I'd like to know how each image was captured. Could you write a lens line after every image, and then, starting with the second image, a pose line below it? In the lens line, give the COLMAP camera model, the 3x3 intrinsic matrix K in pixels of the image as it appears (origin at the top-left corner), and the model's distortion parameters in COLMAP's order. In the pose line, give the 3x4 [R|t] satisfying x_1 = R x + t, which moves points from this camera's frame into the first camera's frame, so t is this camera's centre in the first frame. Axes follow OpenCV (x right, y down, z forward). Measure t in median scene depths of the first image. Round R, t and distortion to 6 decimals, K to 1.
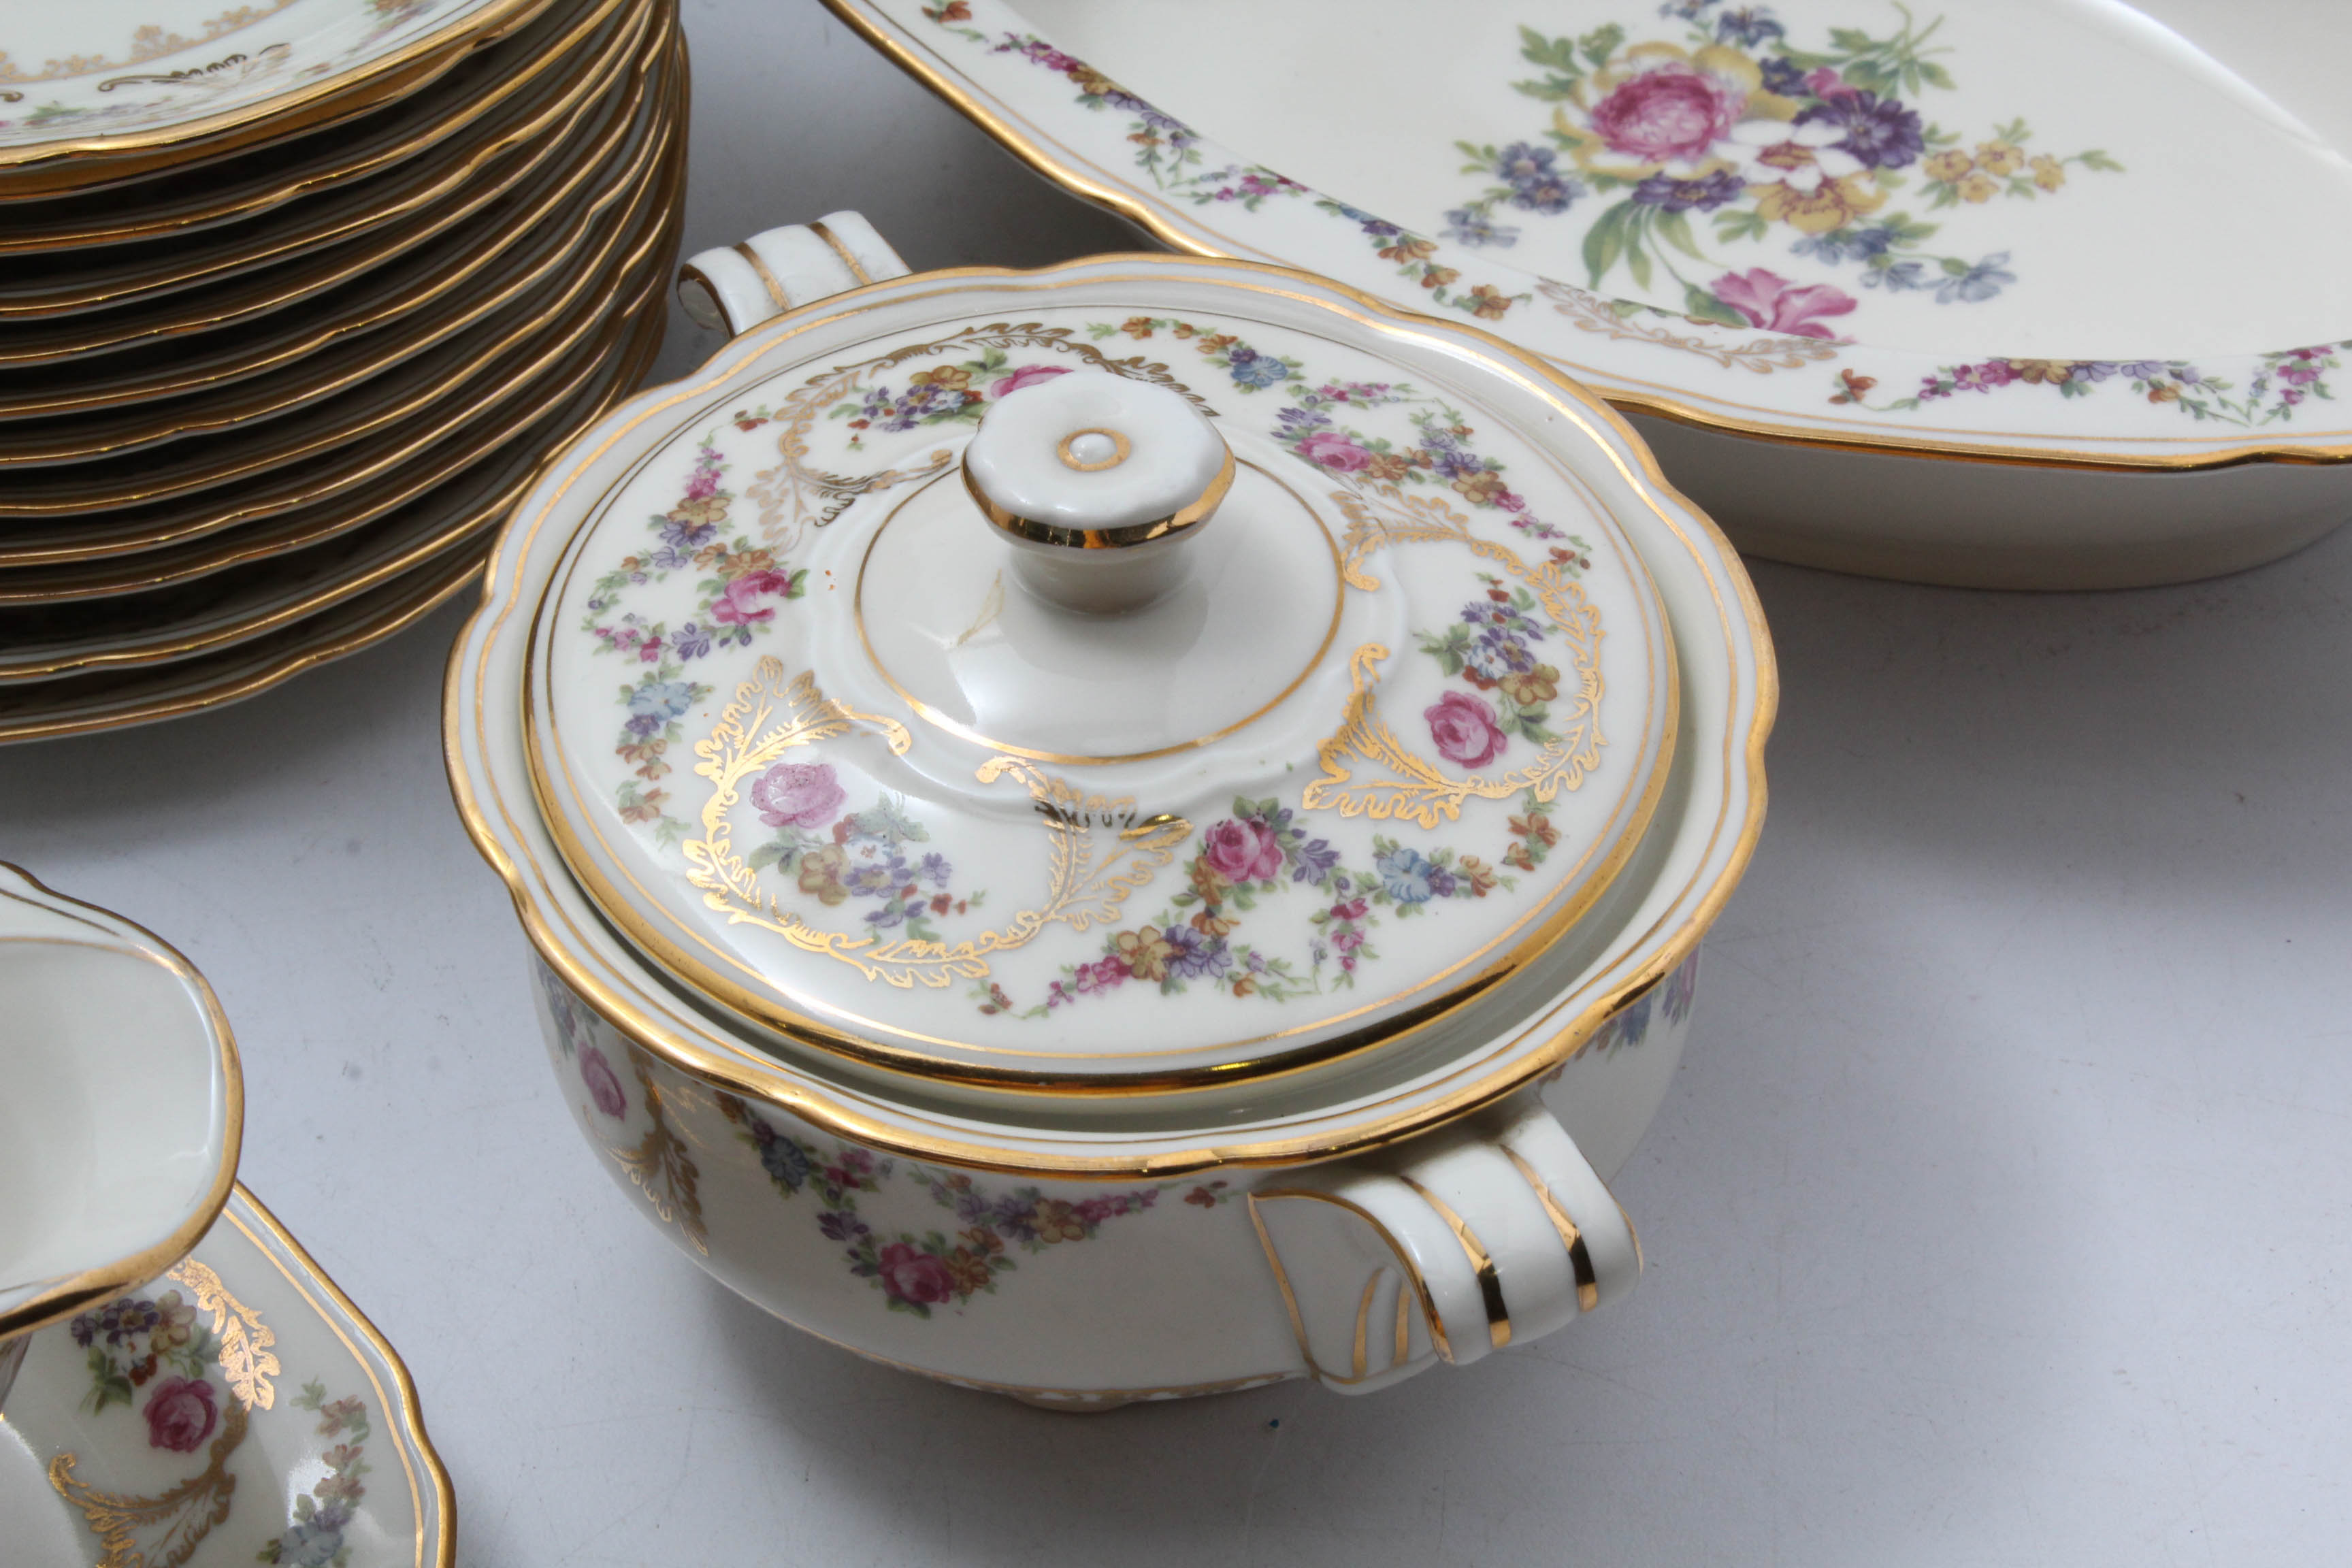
lens RADIAL K [[5392.0, 0, 1174.4], [0, 5392.0, 782.7], [0, 0, 1]] dist [0.063678, 0.000000]
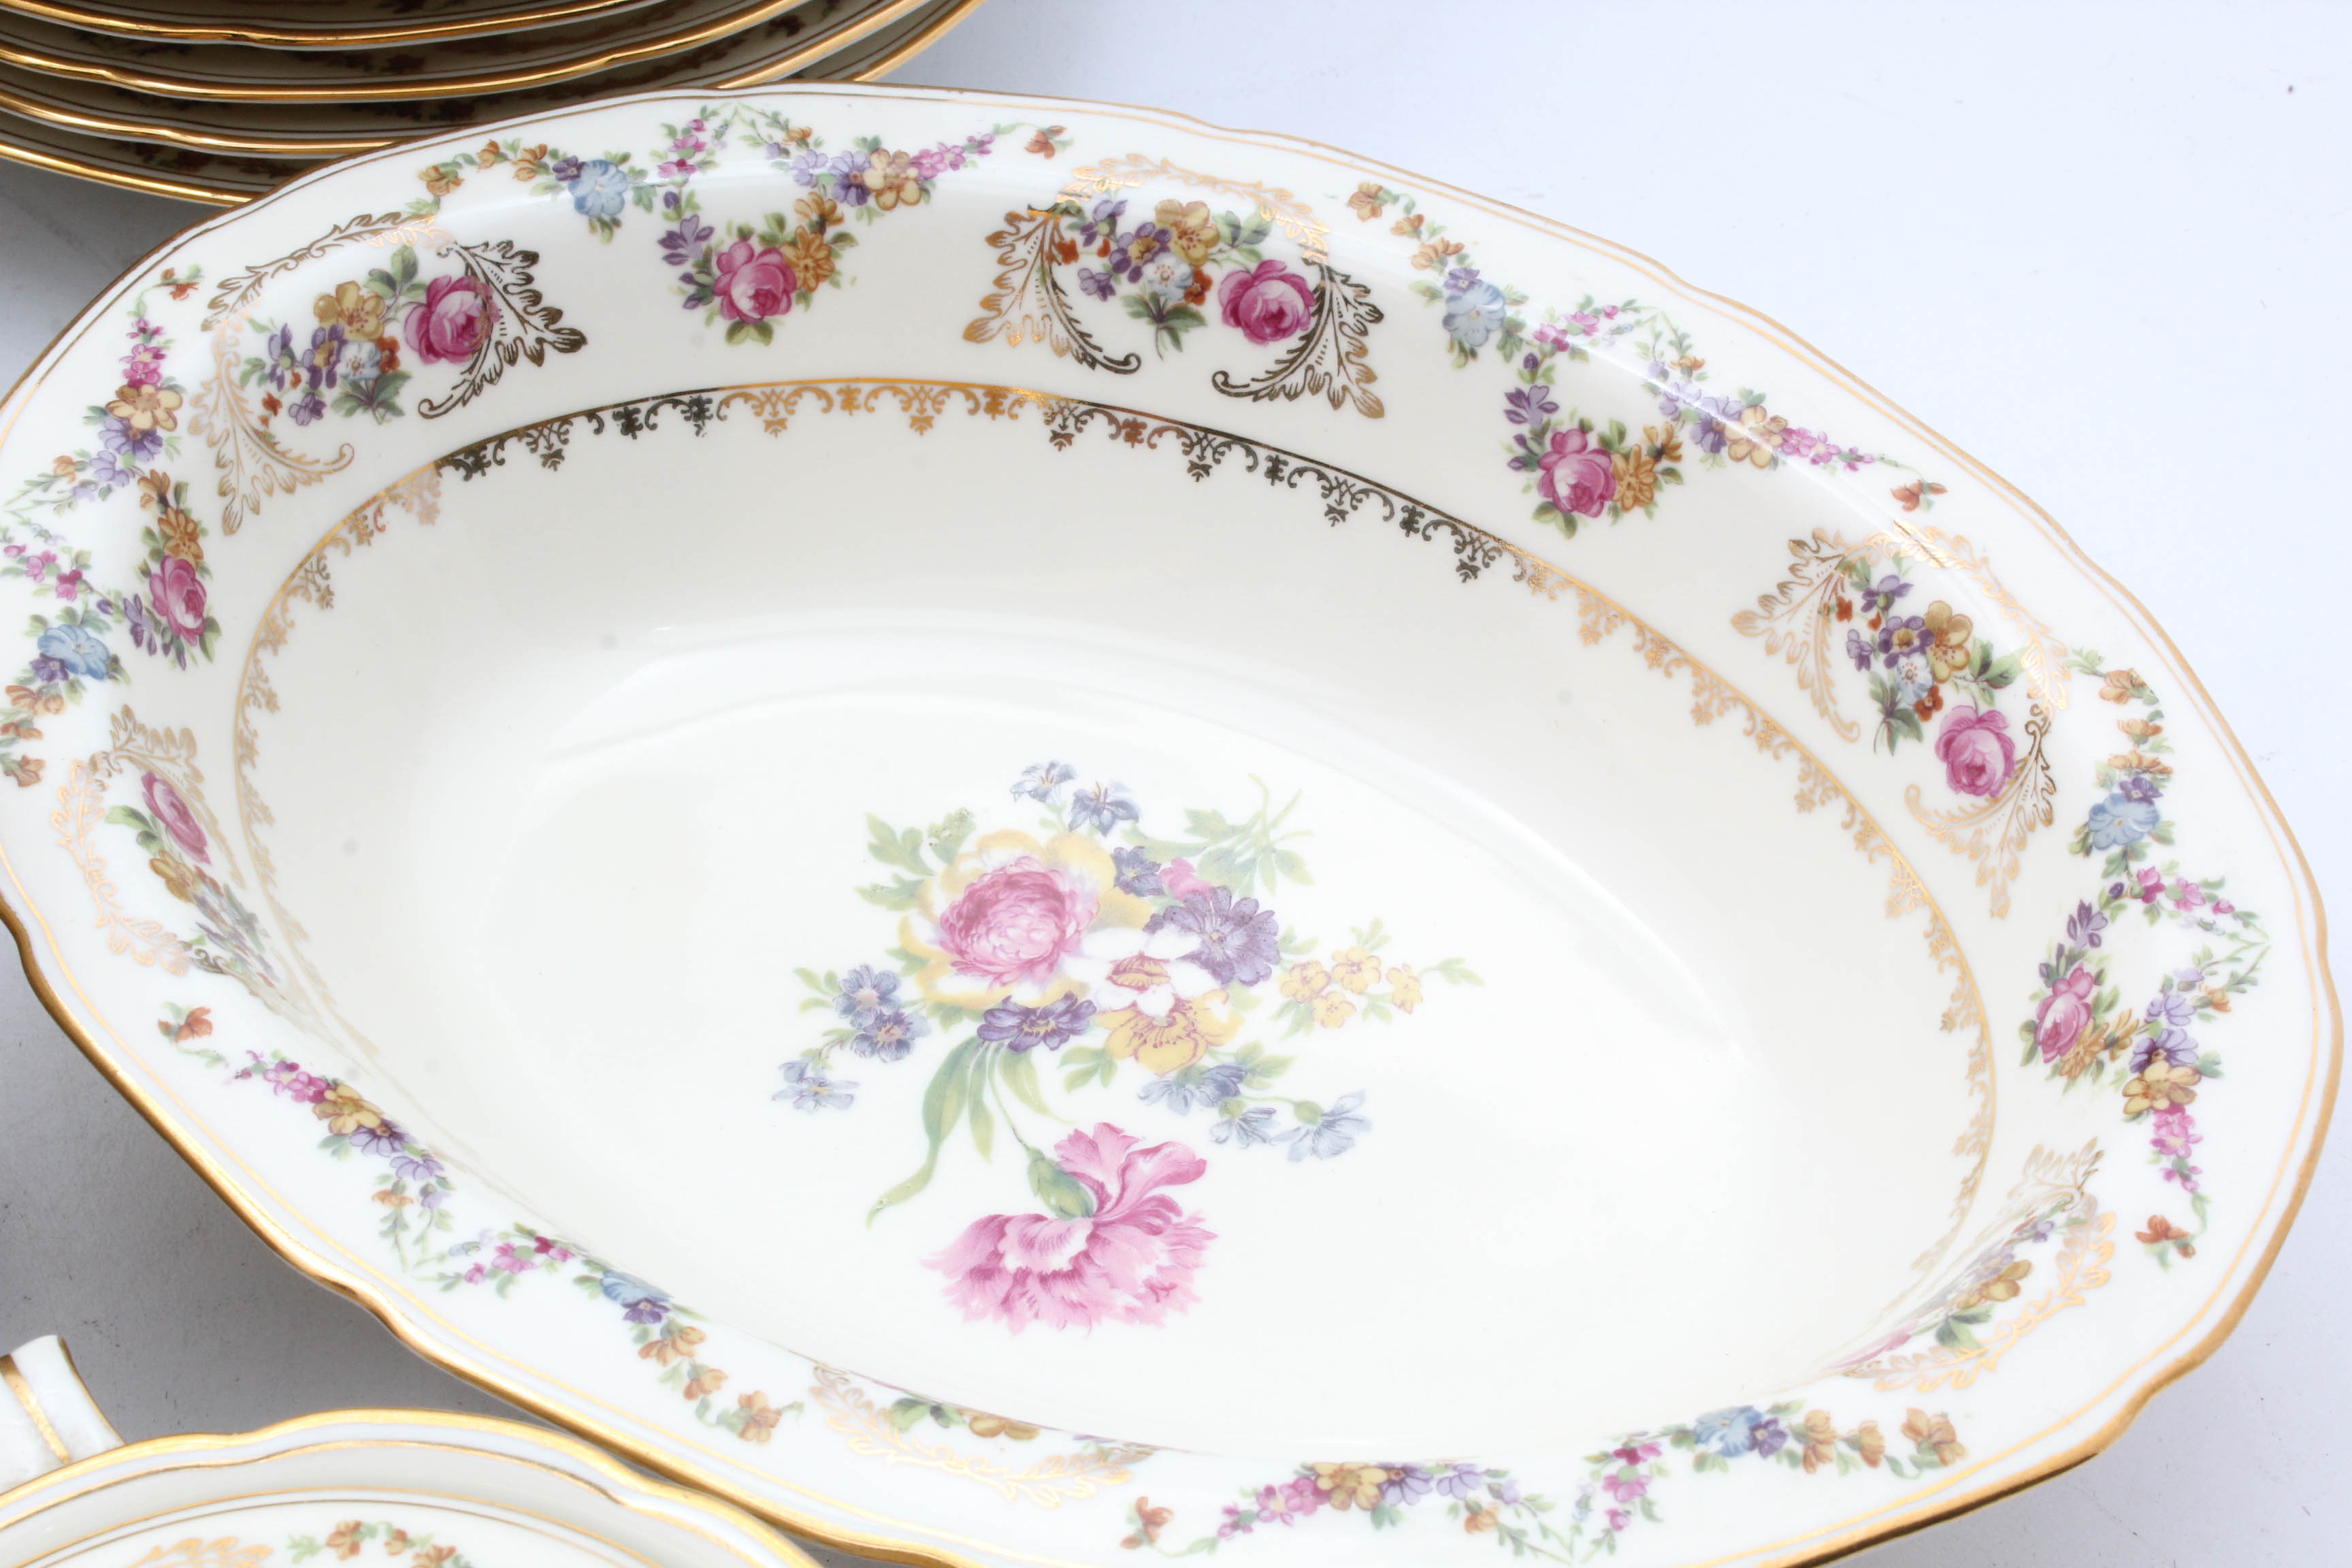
lens RADIAL K [[4367.1, 0, 1182.5], [0, 4367.1, 787.6], [0, 0, 1]] dist [0.008424, 0.000000]
pose [[0.997673, -0.038265, 0.056437, 0.092651], [0.032958, 0.995201, 0.092140, -0.261342], [-0.059692, -0.090065, 0.994145, 0.265553]]
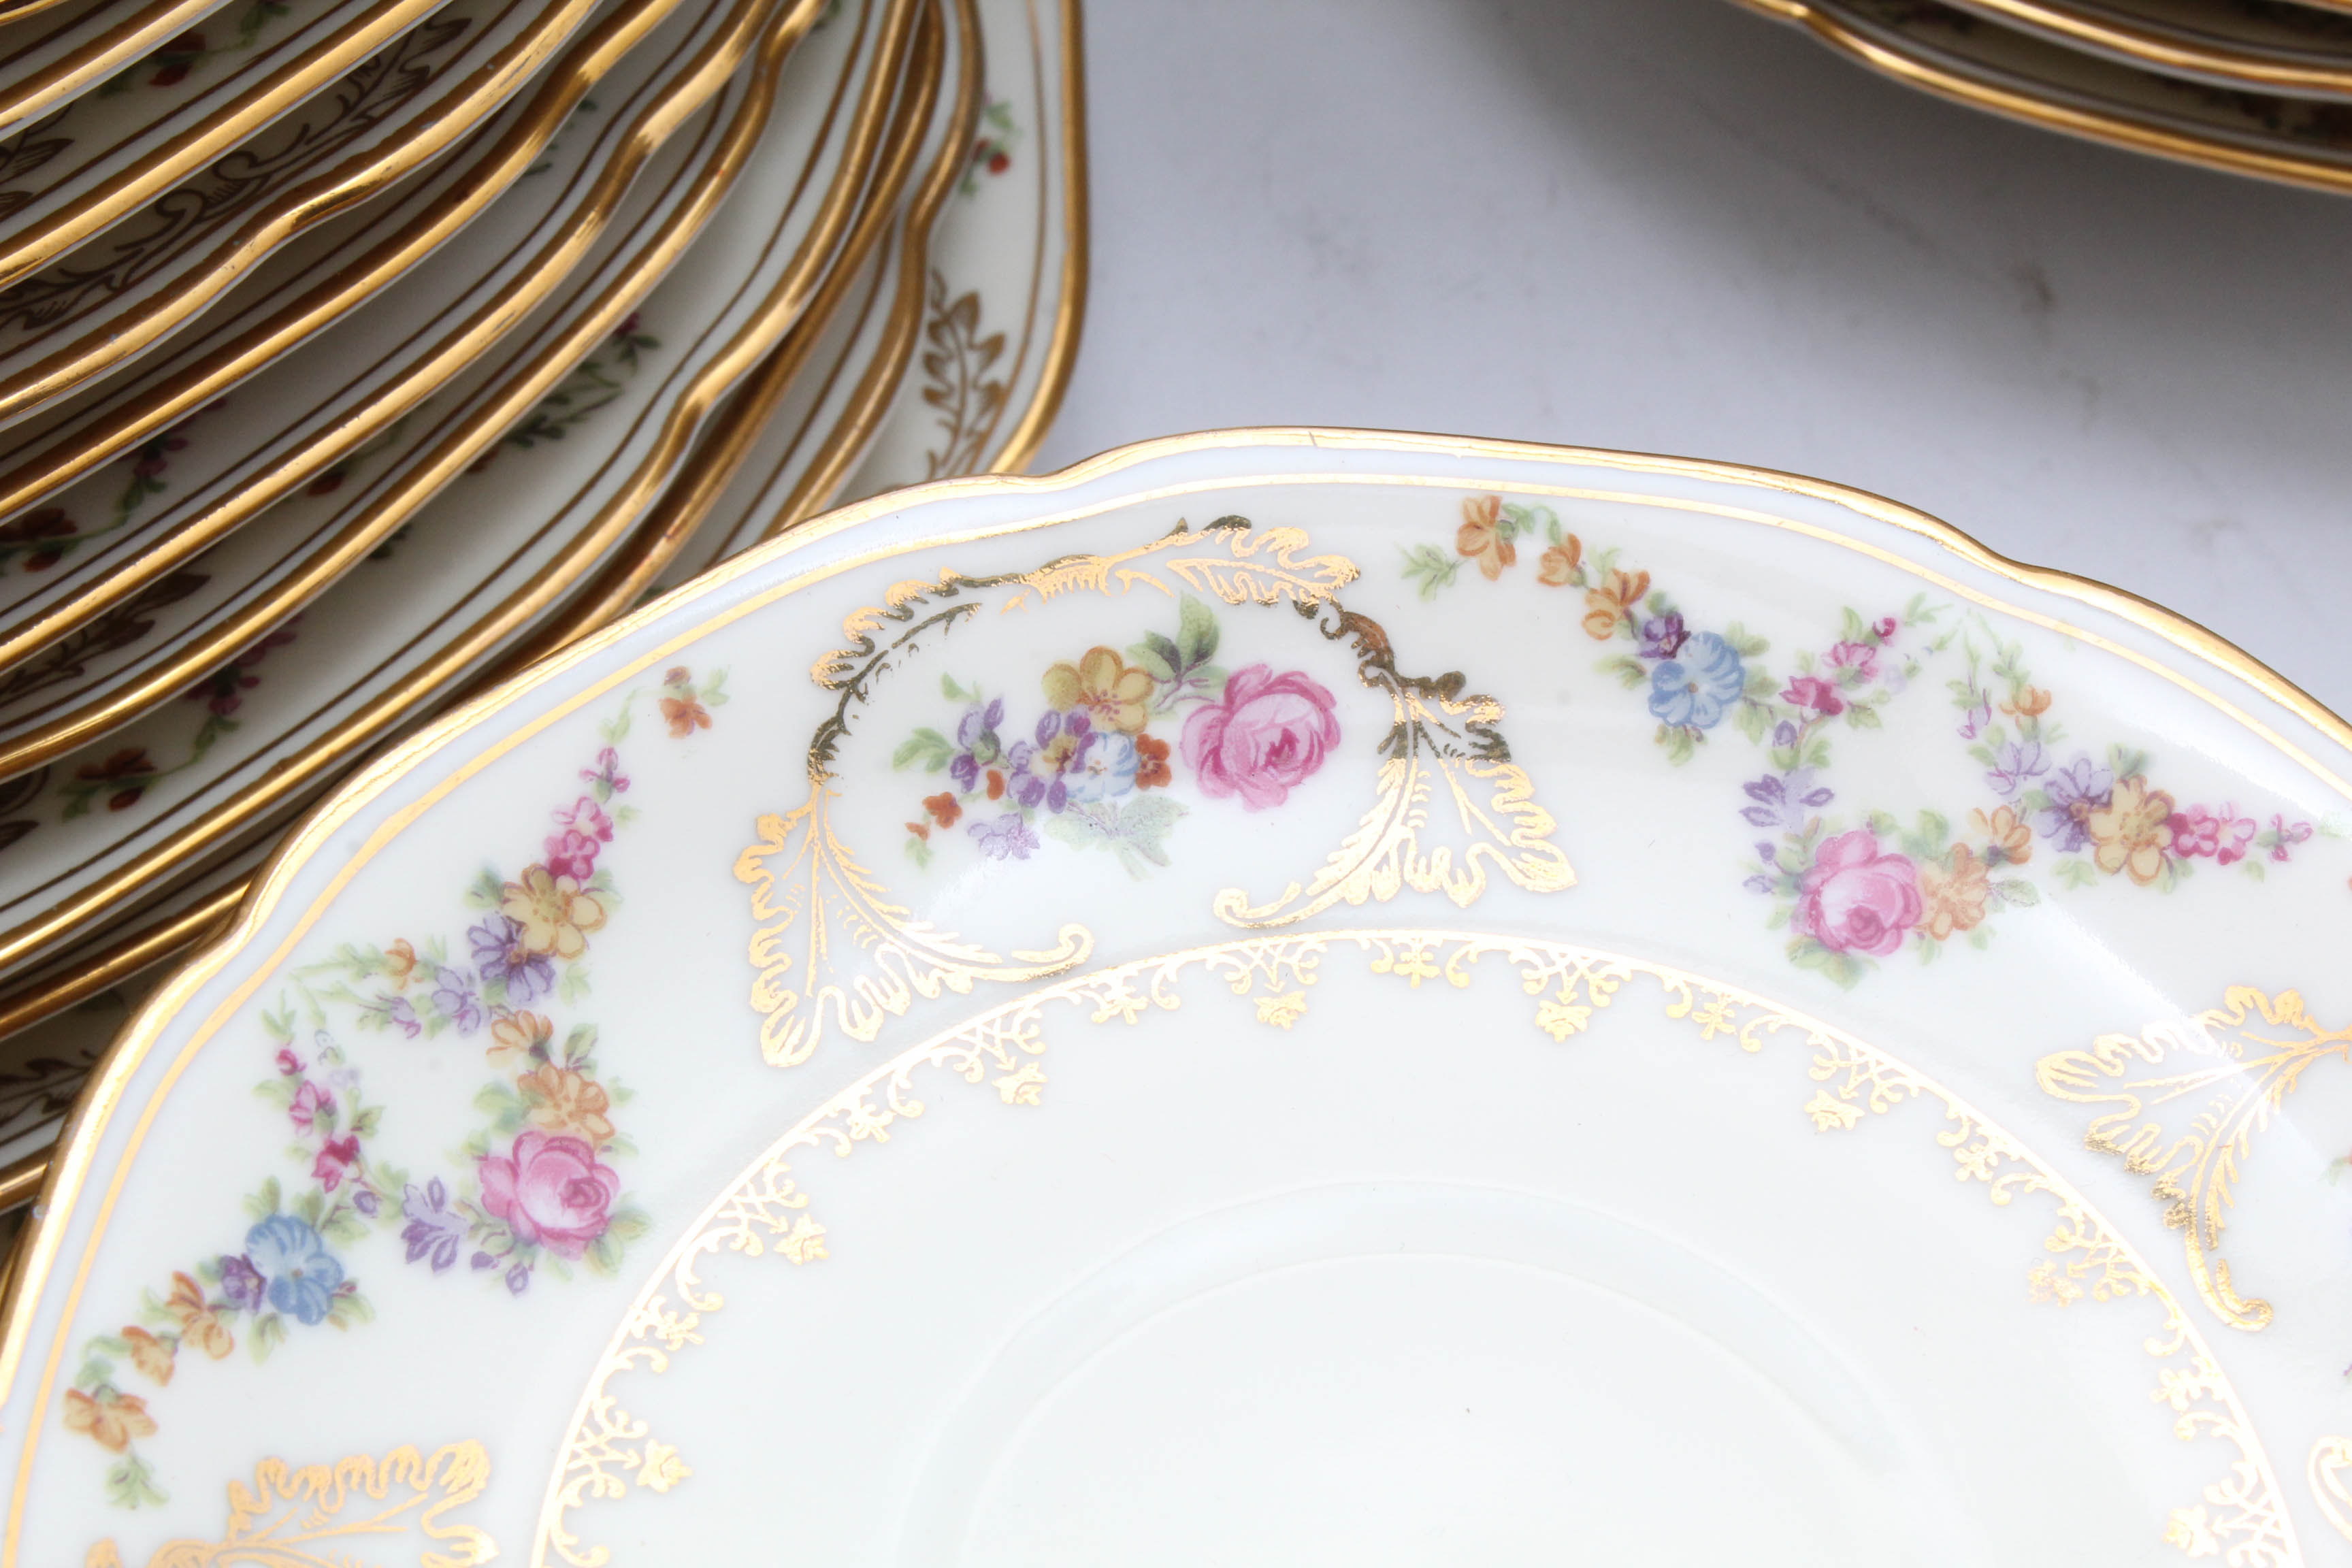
lens RADIAL K [[5392.0, 0, 1179.0], [0, 5392.0, 786.9], [0, 0, 1]] dist [0.063678, 0.000000]
pose [[0.998421, -0.033418, 0.045148, -0.266728], [0.028352, 0.993688, 0.108536, -0.315116], [-0.048490, -0.107085, 0.993067, 0.568149]]
